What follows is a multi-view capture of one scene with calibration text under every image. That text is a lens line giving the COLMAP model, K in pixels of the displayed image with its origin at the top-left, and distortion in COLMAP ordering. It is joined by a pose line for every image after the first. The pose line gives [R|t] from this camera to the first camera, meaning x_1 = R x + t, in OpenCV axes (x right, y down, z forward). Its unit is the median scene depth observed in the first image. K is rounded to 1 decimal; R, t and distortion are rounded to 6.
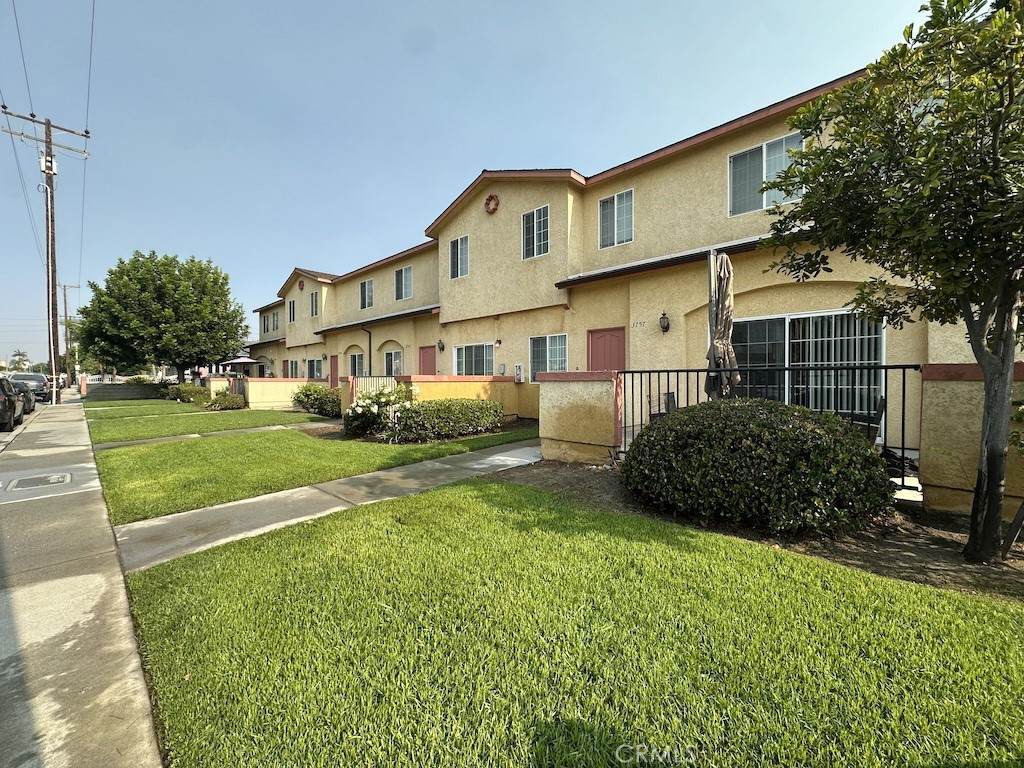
lens RADIAL K [[410.8, 0, 507.0], [0, 410.8, 378.0], [0, 0, 1]] dist [-0.004643, 0.001256]
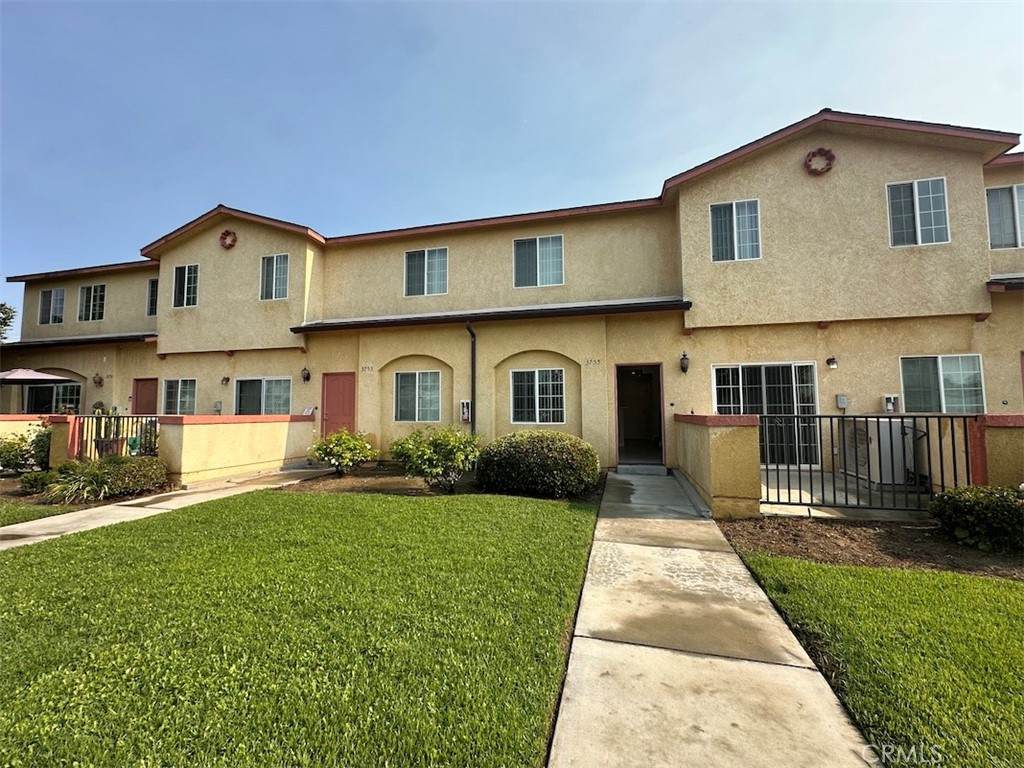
lens RADIAL K [[365.4, 0, 448.5], [0, 365.4, 382.4], [0, 0, 1]] dist [-0.006229, 0.001103]
pose [[0.862702, 0.051759, 0.503057, -0.490162], [-0.005179, 0.995601, -0.093554, 0.001983], [-0.505686, 0.078104, 0.859175, 0.468728]]
